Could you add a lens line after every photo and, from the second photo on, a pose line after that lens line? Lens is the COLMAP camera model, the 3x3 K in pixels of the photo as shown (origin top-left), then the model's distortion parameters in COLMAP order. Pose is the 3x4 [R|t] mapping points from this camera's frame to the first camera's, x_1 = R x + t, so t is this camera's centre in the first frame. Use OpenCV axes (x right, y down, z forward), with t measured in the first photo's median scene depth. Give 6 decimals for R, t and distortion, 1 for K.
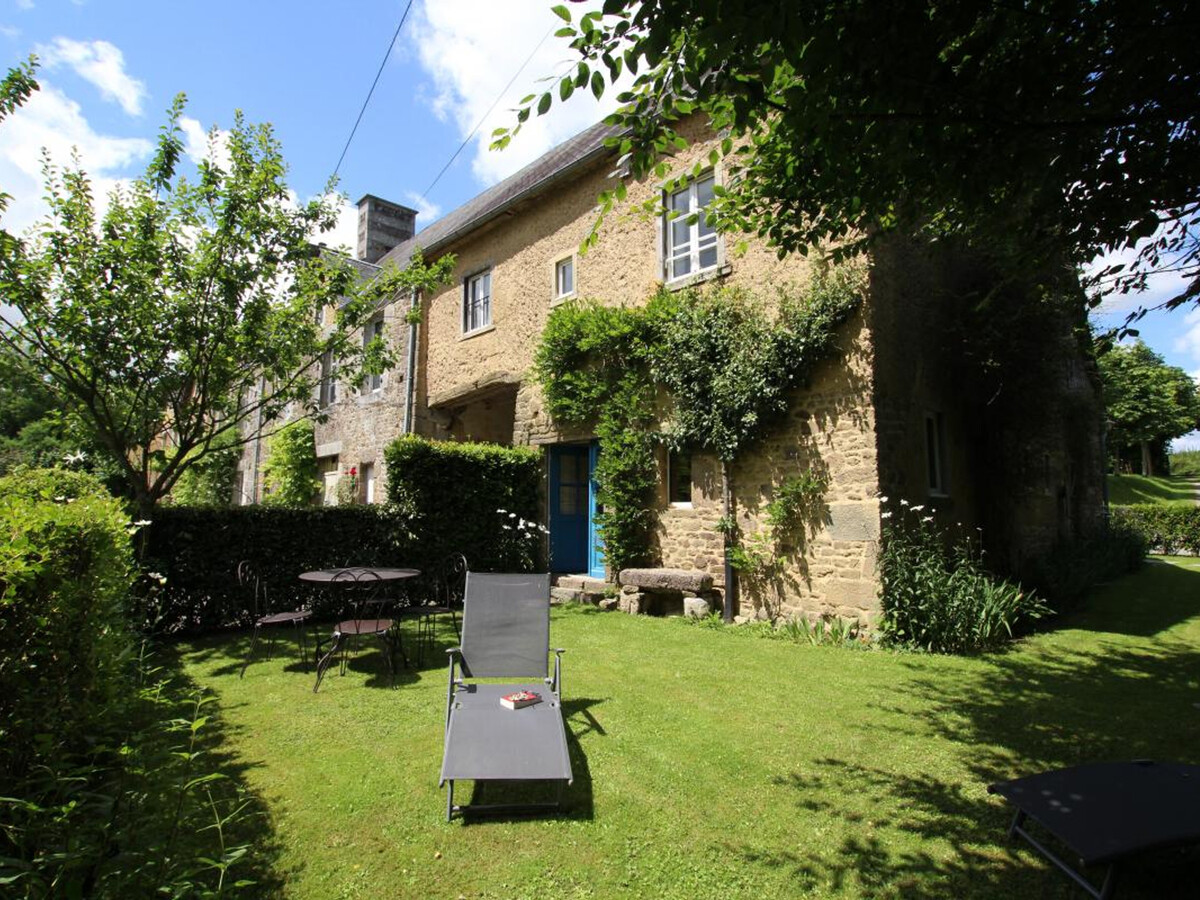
lens RADIAL K [[632.7, 0, 600.0], [0, 632.7, 450.0], [0, 0, 1]] dist [-0.027072, -0.000193]
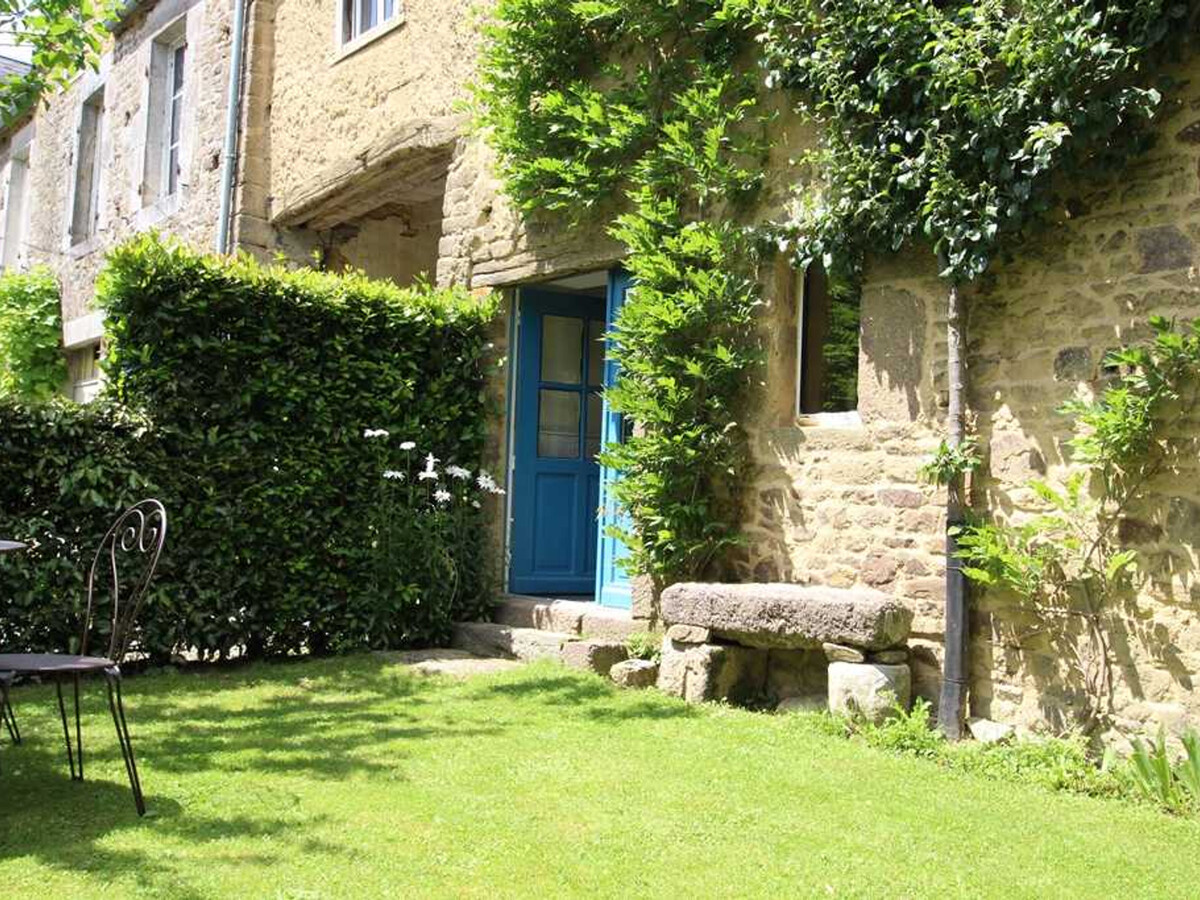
lens RADIAL K [[1169.1, 0, 600.0], [0, 1169.1, 450.0], [0, 0, 1]] dist [0.011637, 0.006945]
pose [[0.996396, 0.027553, -0.080219, 0.050076], [-0.023926, 0.998663, 0.045830, 0.079851], [0.081374, -0.043745, 0.995723, 0.307509]]
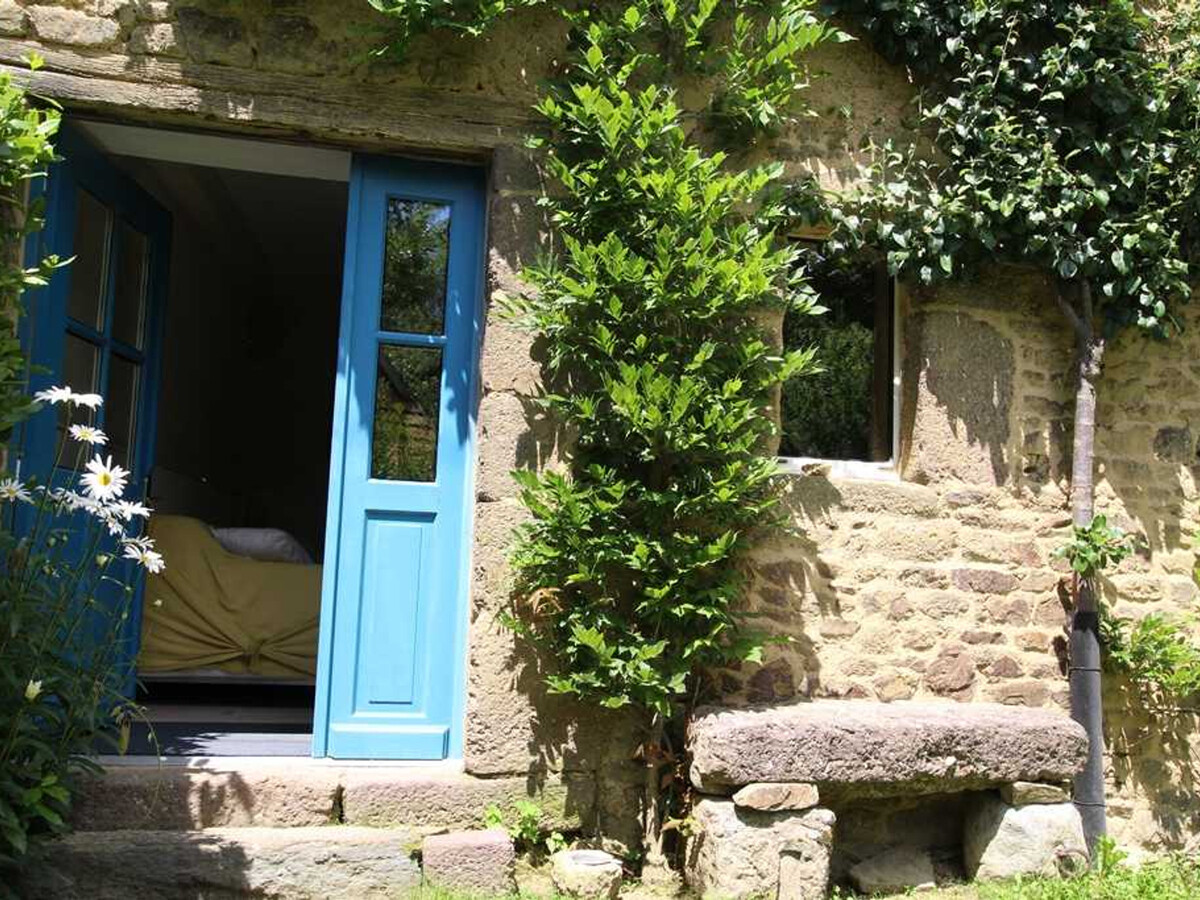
lens RADIAL K [[1169.1, 0, 600.0], [0, 1169.1, 450.0], [0, 0, 1]] dist [0.011637, 0.006945]
pose [[0.532632, 0.112503, 0.838836, -0.375587], [-0.123904, 0.990812, -0.054212, 0.124723], [-0.837228, -0.075060, 0.541678, 0.840917]]
